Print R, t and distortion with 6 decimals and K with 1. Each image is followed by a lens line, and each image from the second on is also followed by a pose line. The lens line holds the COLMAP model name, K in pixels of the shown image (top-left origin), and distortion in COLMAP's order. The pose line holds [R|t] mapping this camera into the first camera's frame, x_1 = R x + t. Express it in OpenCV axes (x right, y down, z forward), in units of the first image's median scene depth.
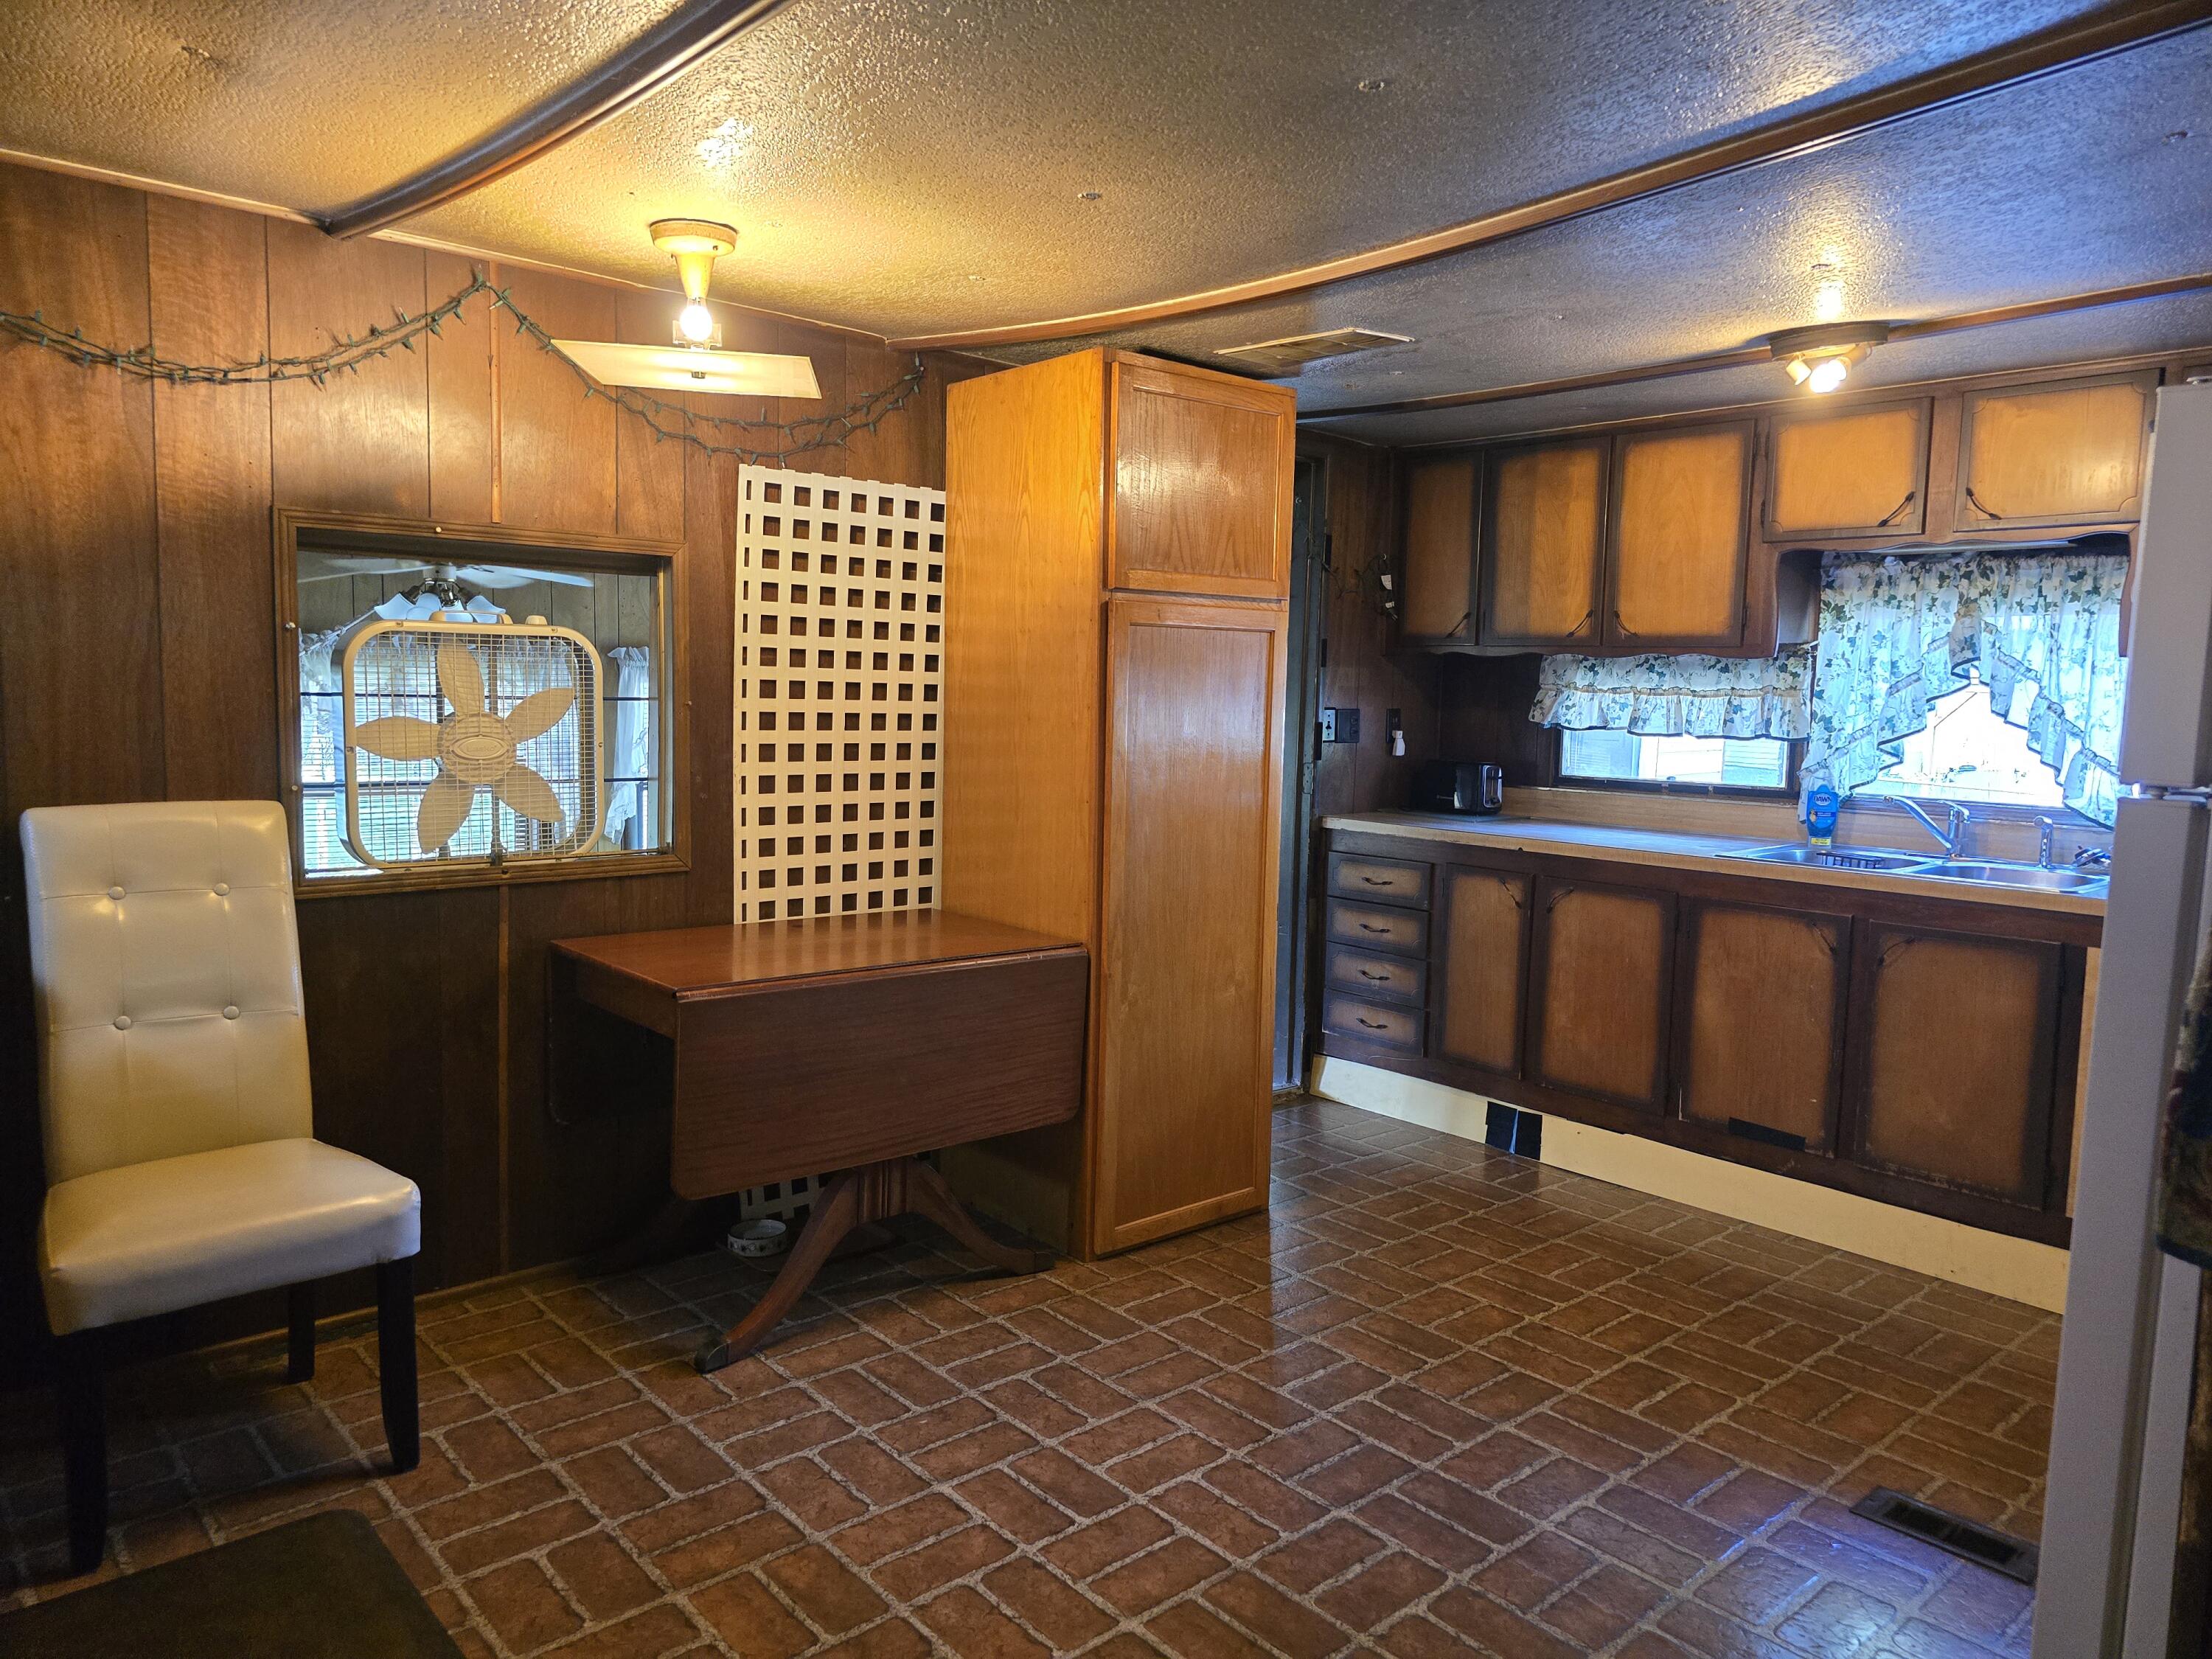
lens RADIAL K [[1483.2, 0, 1124.5], [0, 1483.2, 820.3], [0, 0, 1]] dist [0.058975, -0.057548]
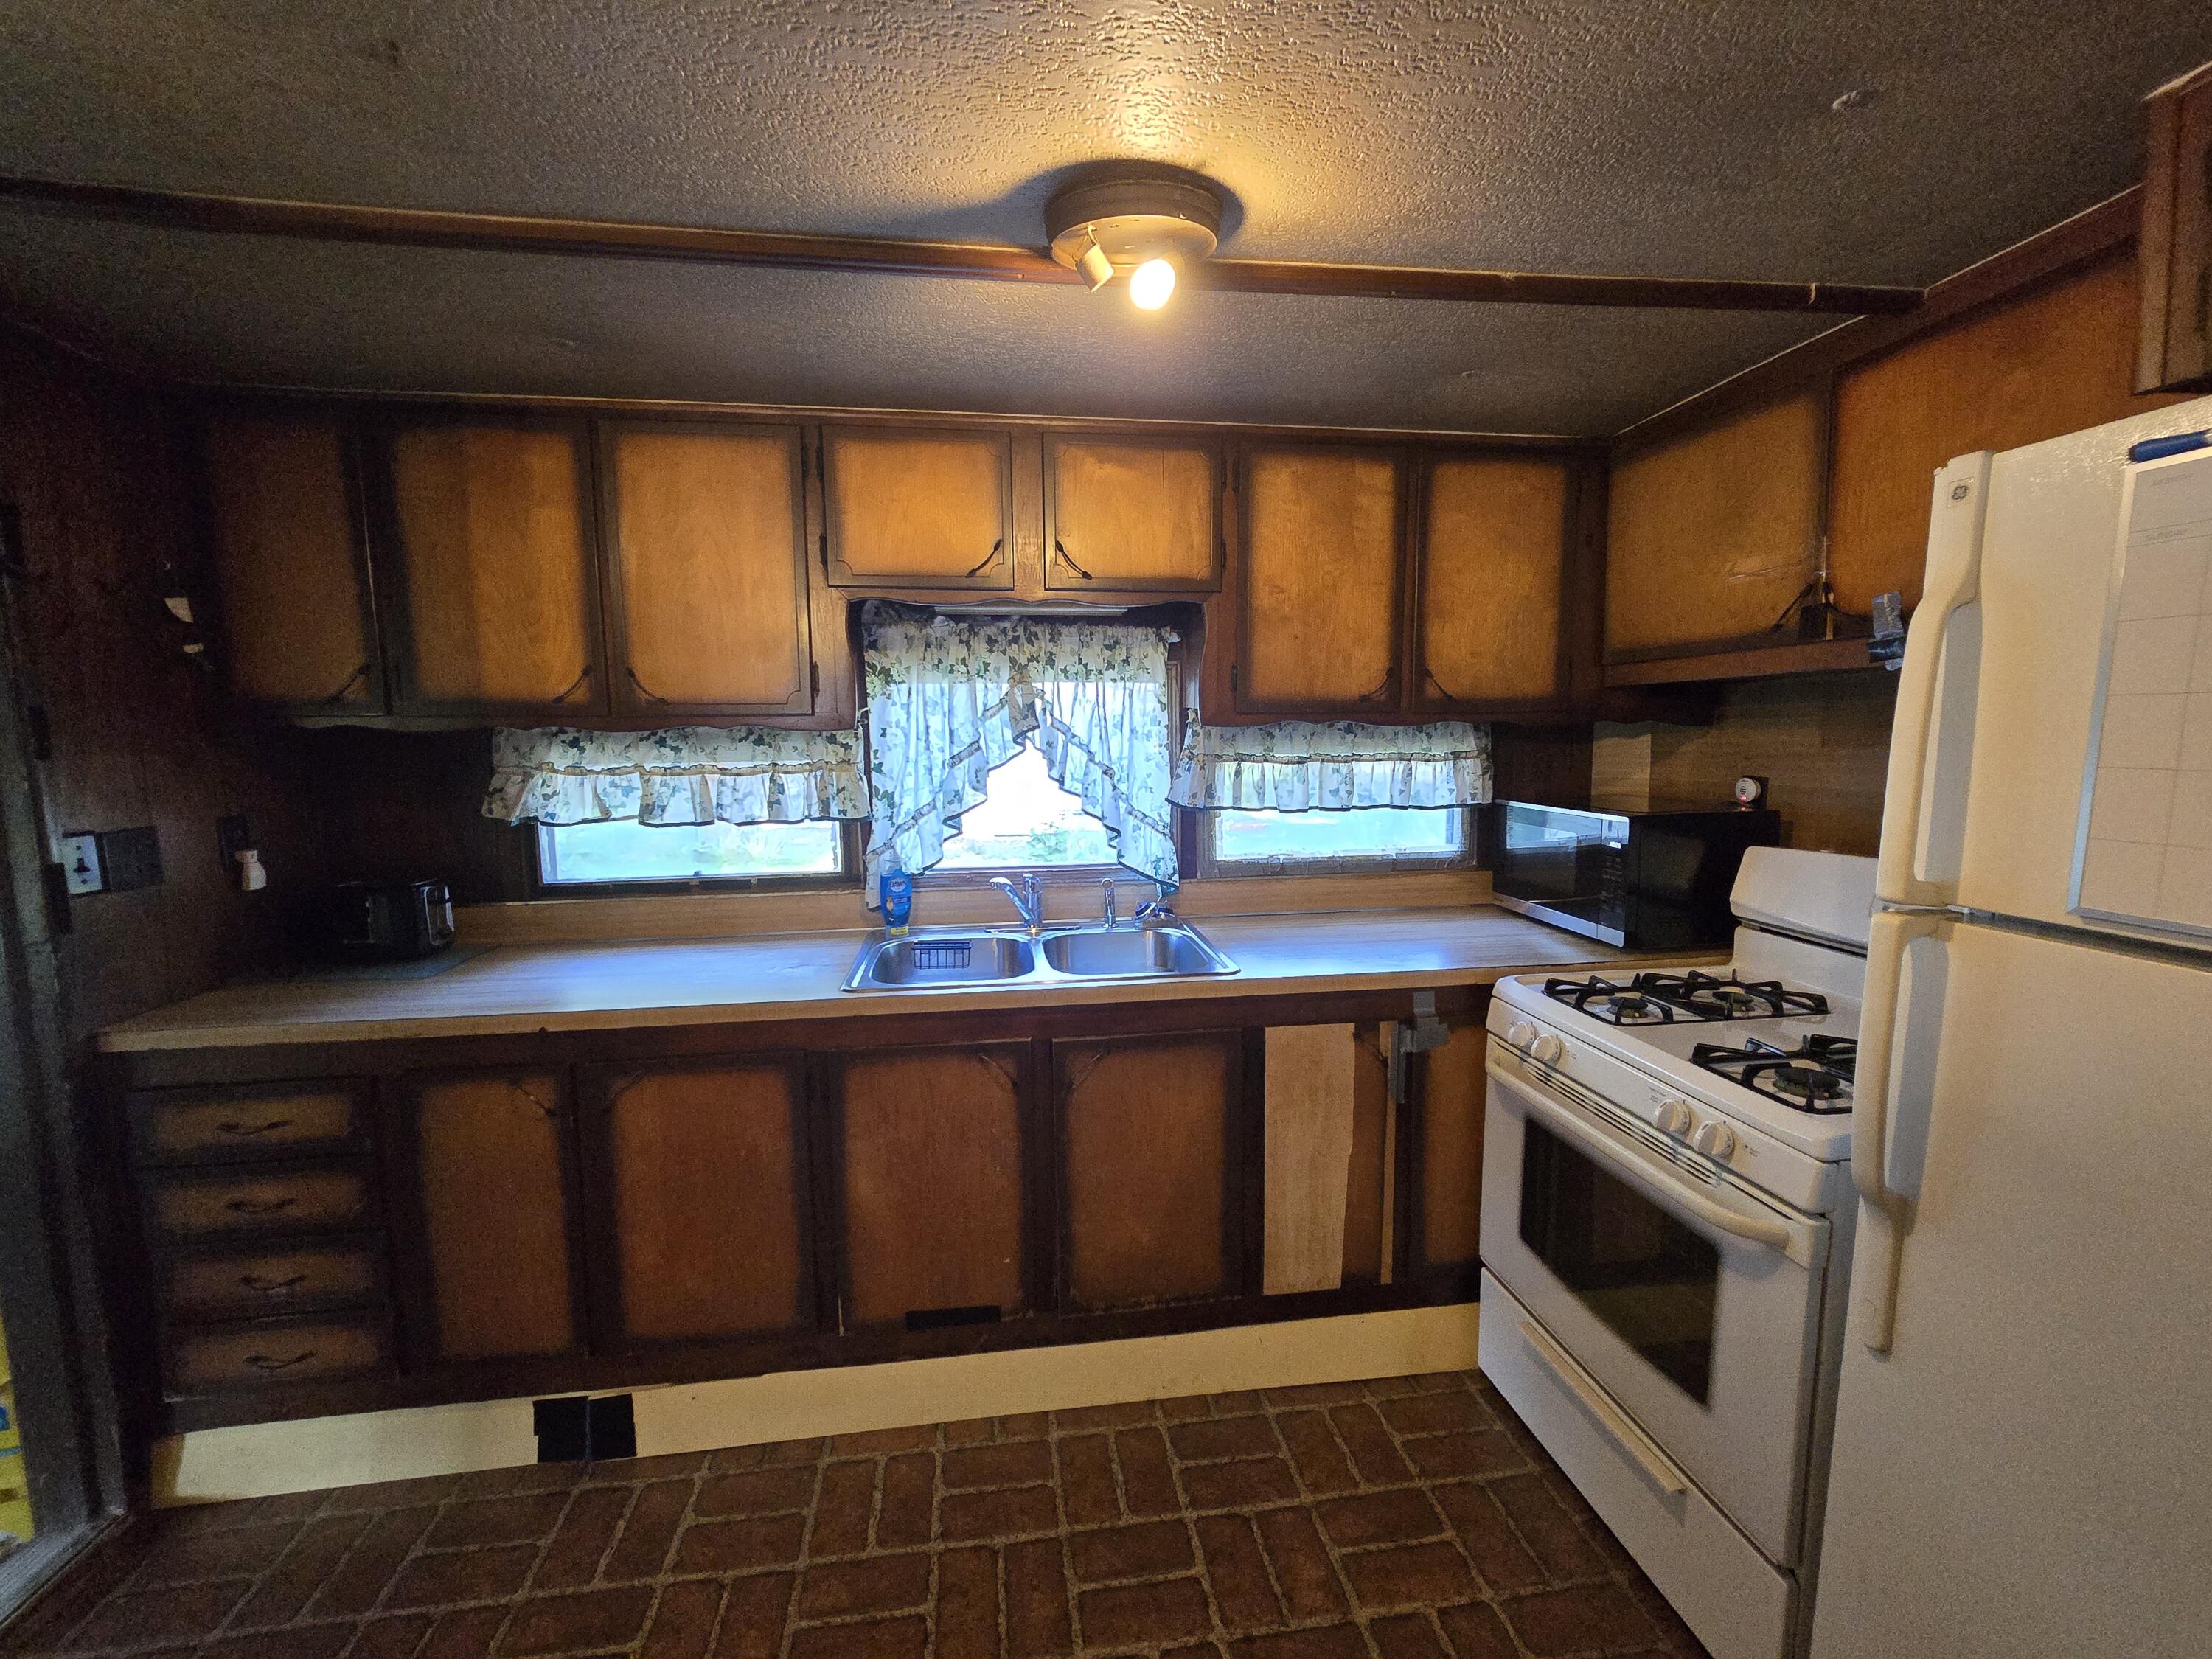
lens RADIAL K [[902.8, 0, 1094.5], [0, 902.8, 830.5], [0, 0, 1]] dist [-0.000857, -0.000138]
pose [[0.565761, -0.121759, 0.815530, 0.092684], [0.099103, 0.991909, 0.079342, -0.076796], [-0.818592, 0.035933, 0.573250, 0.586353]]
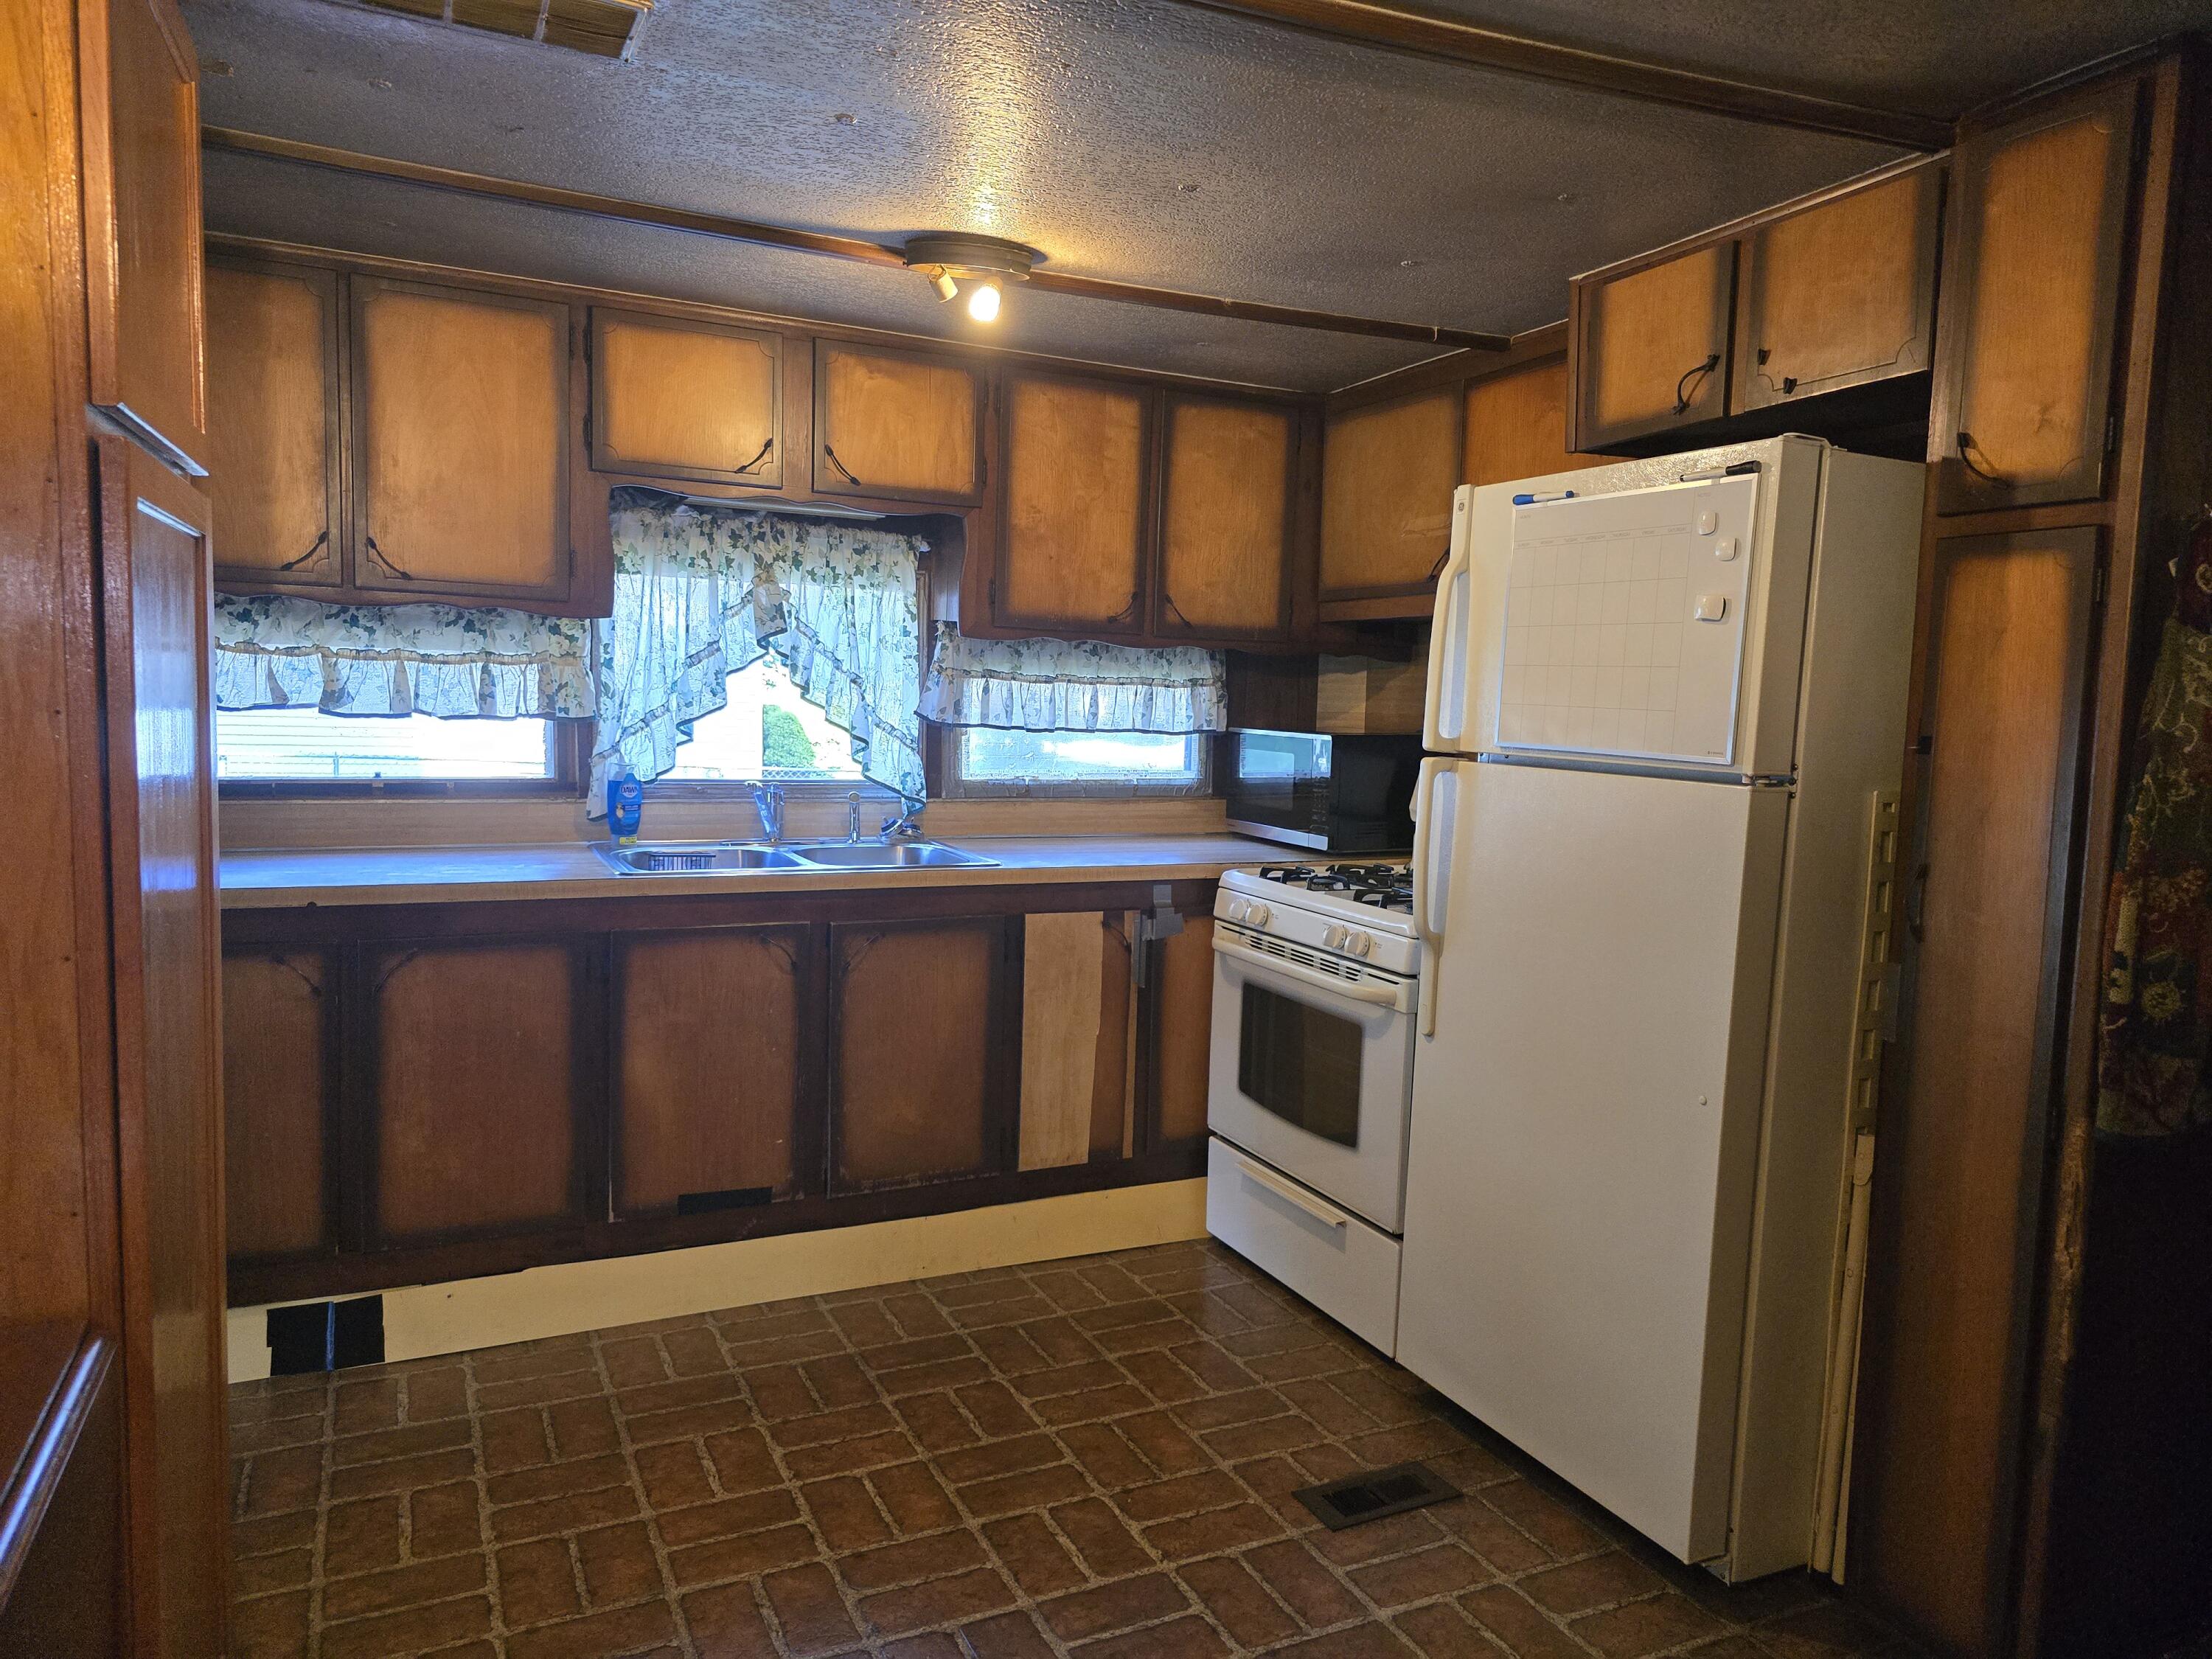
lens RADIAL K [[1489.0, 0, 1124.1], [0, 1489.0, 836.9], [0, 0, 1]] dist [0.058632, -0.056871]
pose [[0.277921, -0.109582, 0.954333, -0.255246], [0.060096, 0.993509, 0.096579, -0.051831], [-0.958722, 0.030510, 0.282703, 0.497005]]
